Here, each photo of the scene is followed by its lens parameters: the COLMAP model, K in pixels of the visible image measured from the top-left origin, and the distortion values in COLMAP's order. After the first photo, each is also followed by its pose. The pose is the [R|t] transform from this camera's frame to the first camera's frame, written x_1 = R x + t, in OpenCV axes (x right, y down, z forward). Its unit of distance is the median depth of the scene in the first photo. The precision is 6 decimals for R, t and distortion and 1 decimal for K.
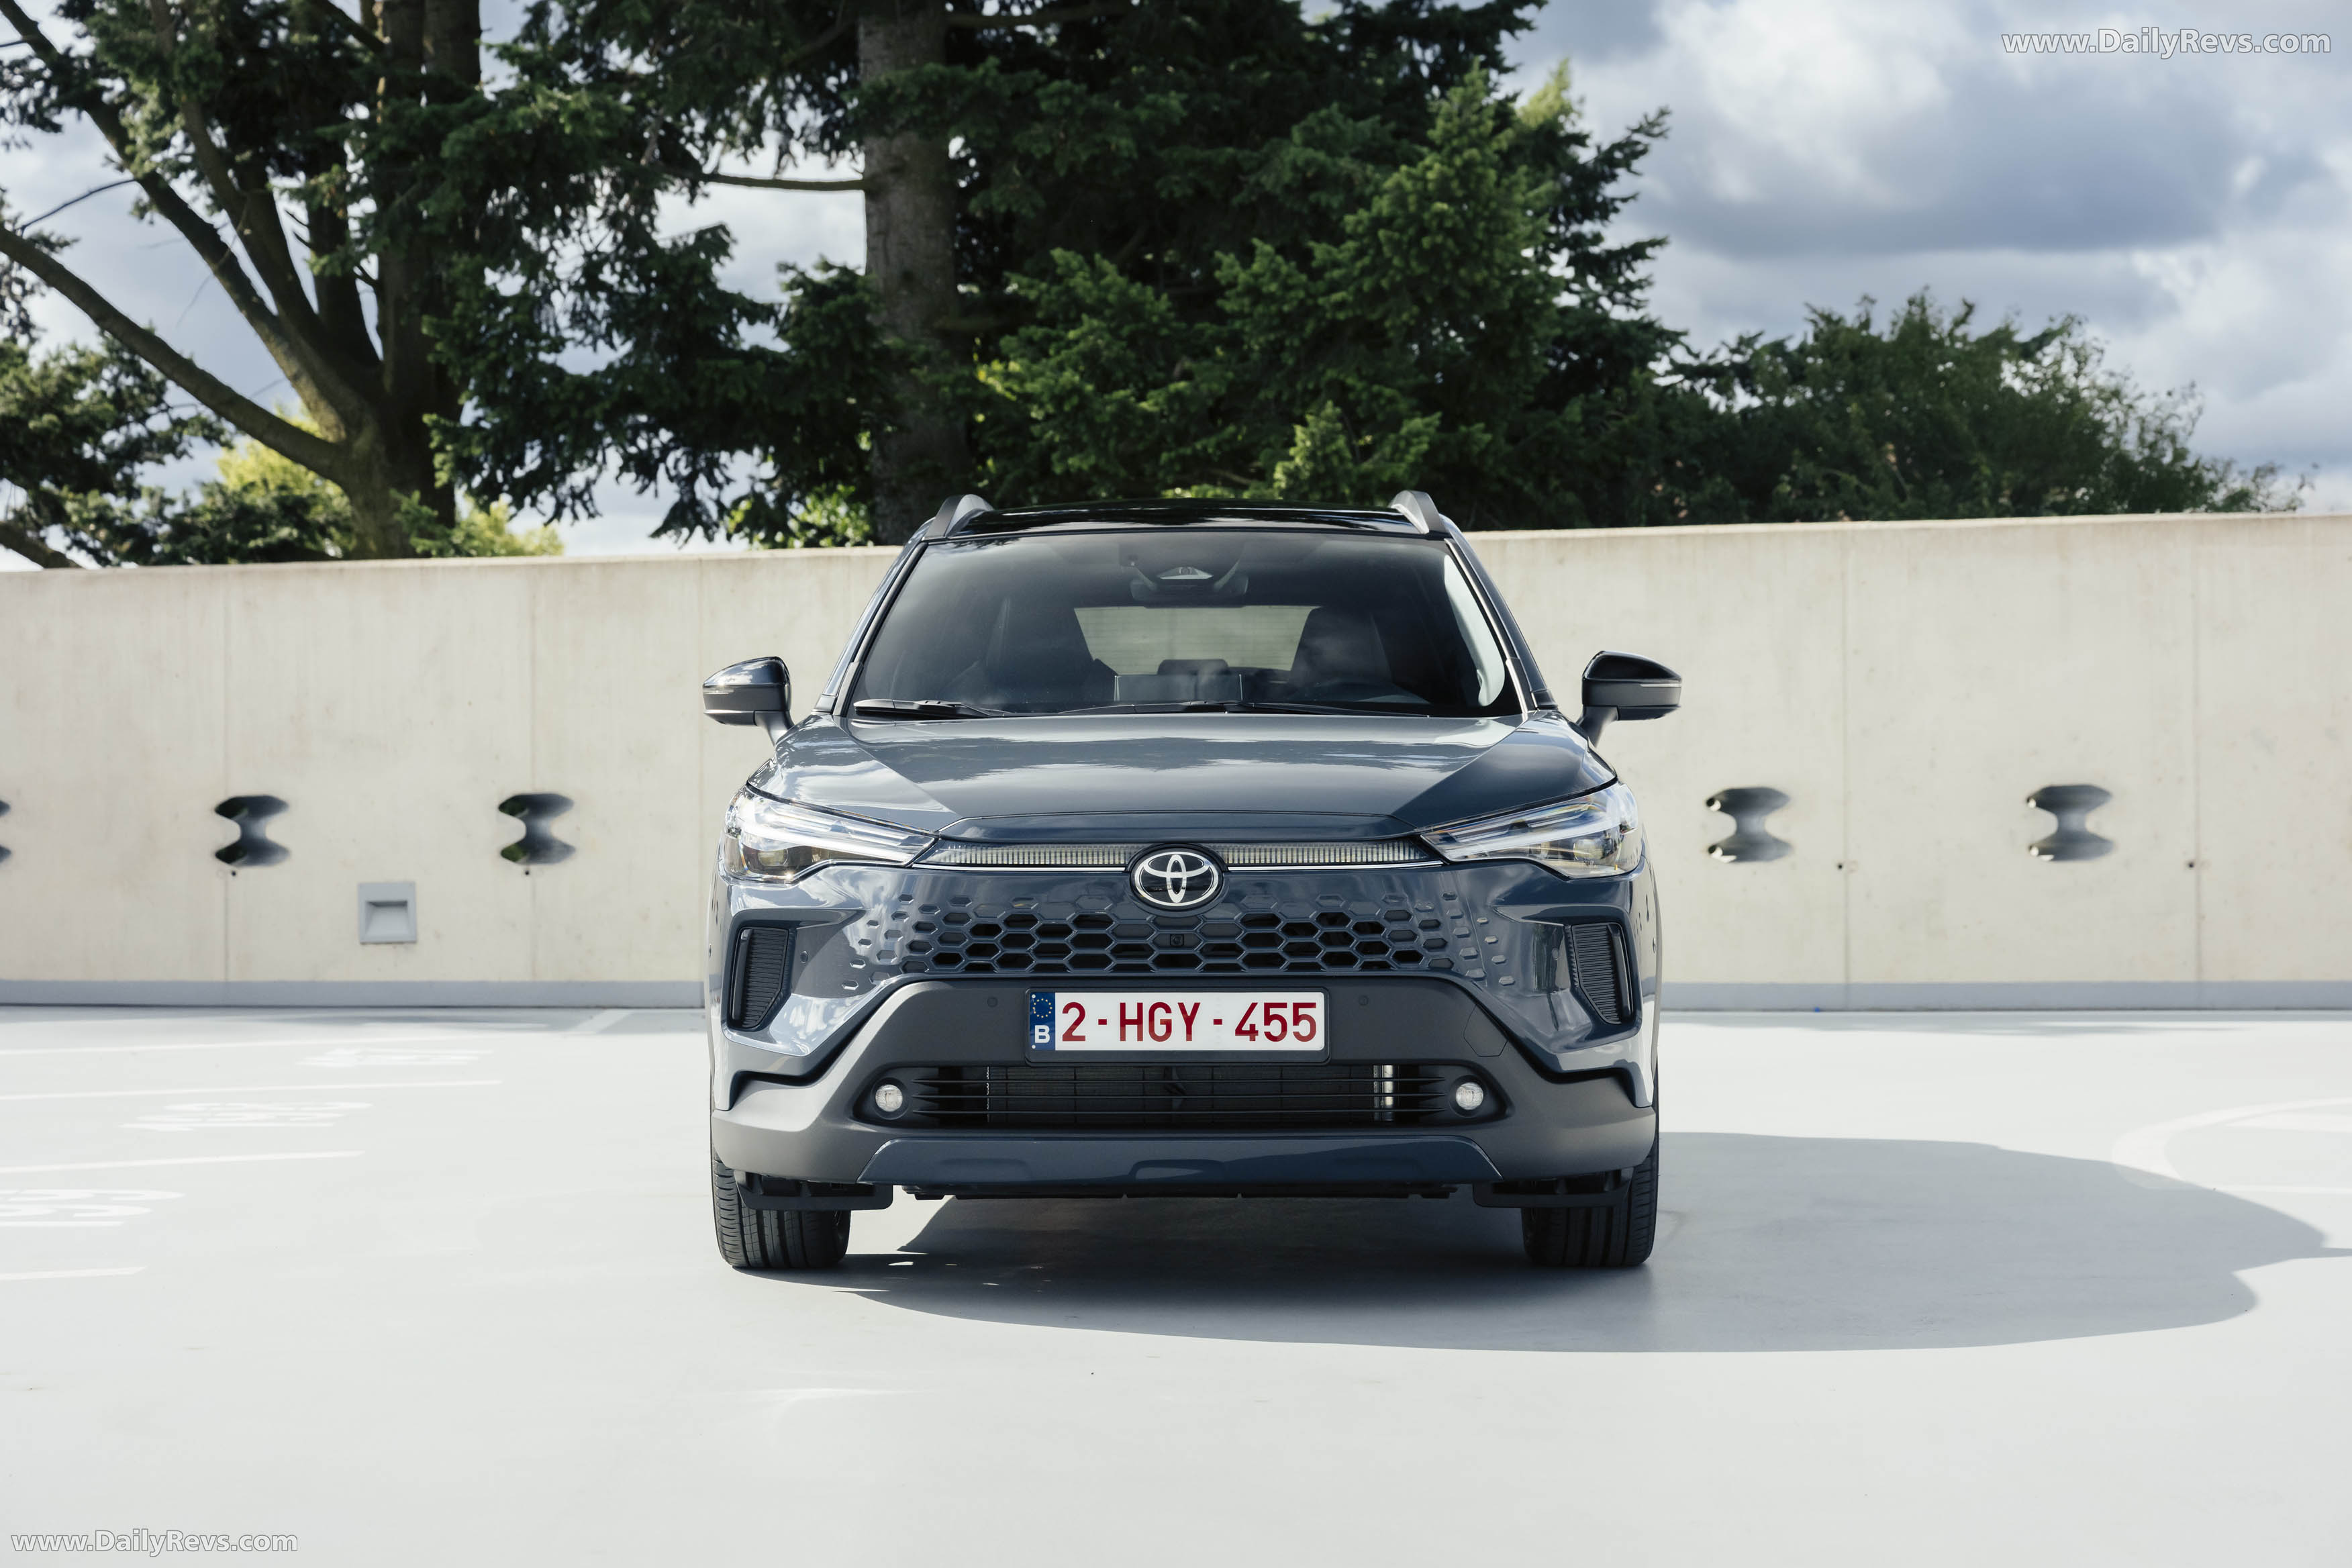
lens RADIAL K [[4657.0, 0, 1172.4], [0, 4657.0, 769.0], [0, 0, 1]] dist [-0.094724, 0.000000]
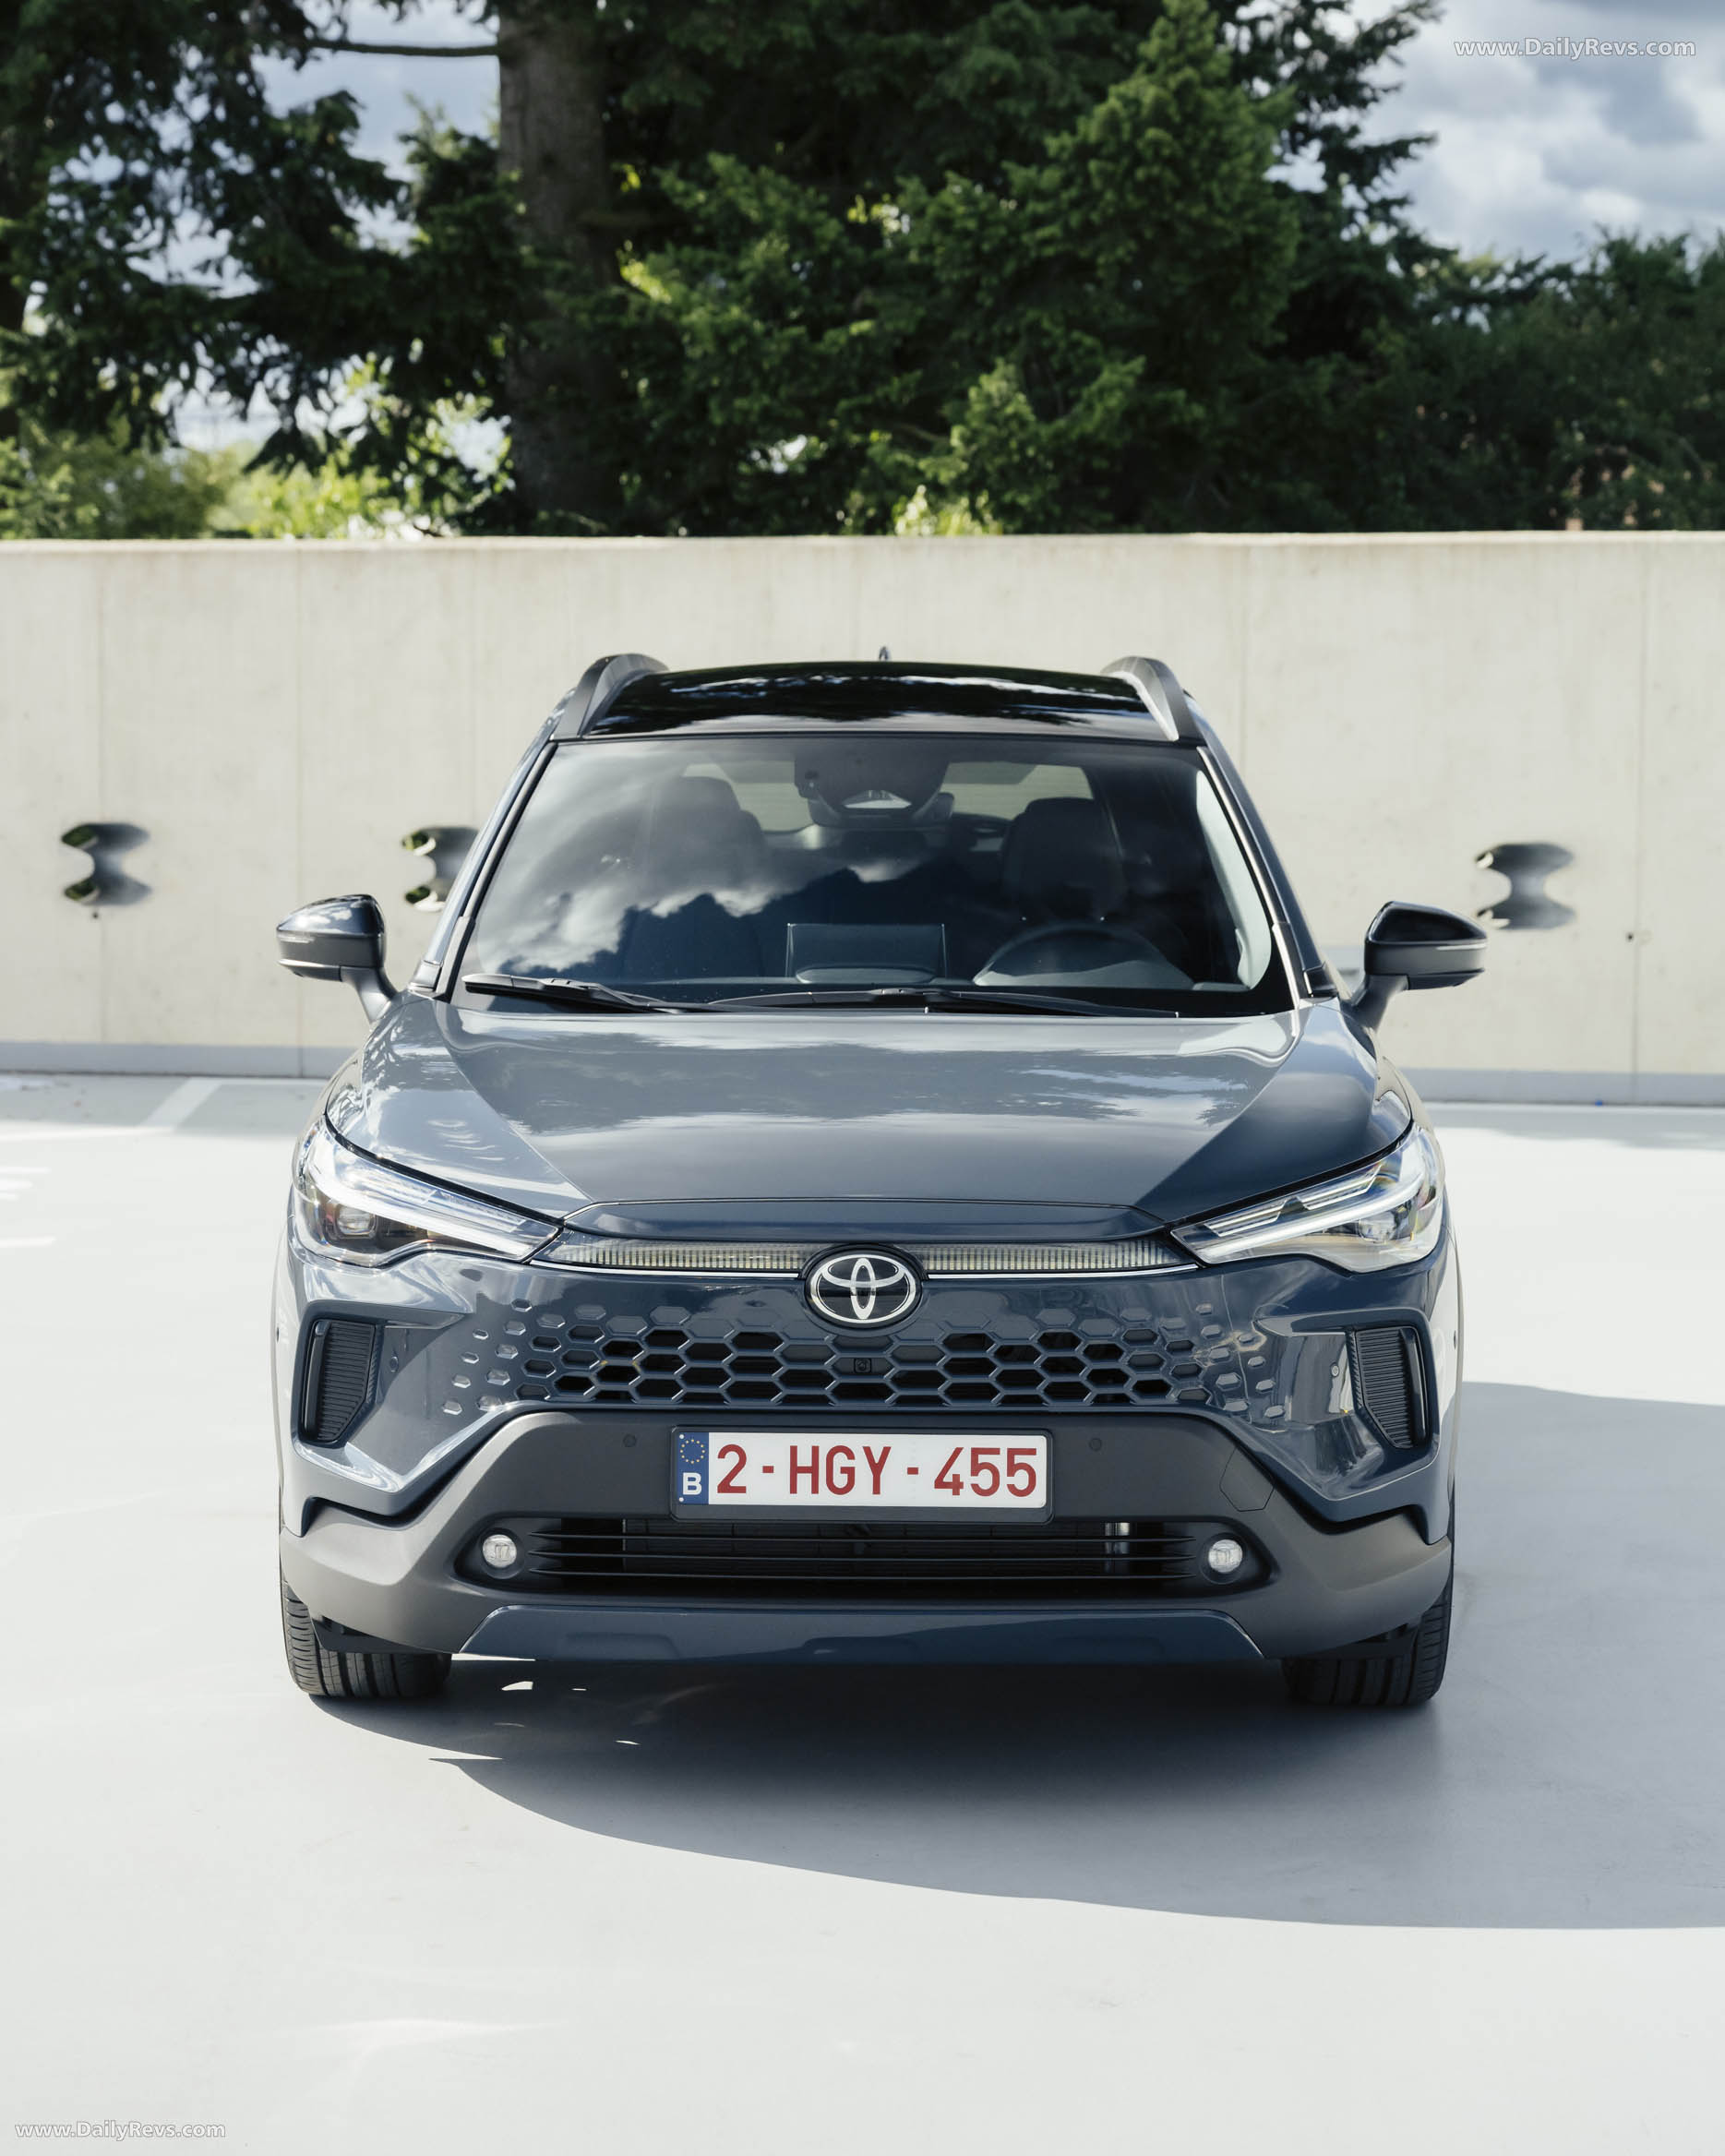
lens RADIAL K [[5073.0, 0, 863.8], [0, 5073.0, 1083.0], [0, 0, 1]] dist [-0.063884, 0.000000]
pose [[0.999904, 0.012788, 0.005398, -0.003798], [-0.013300, 0.993967, 0.108874, -0.097602], [-0.003973, -0.108936, 0.994041, 0.133544]]
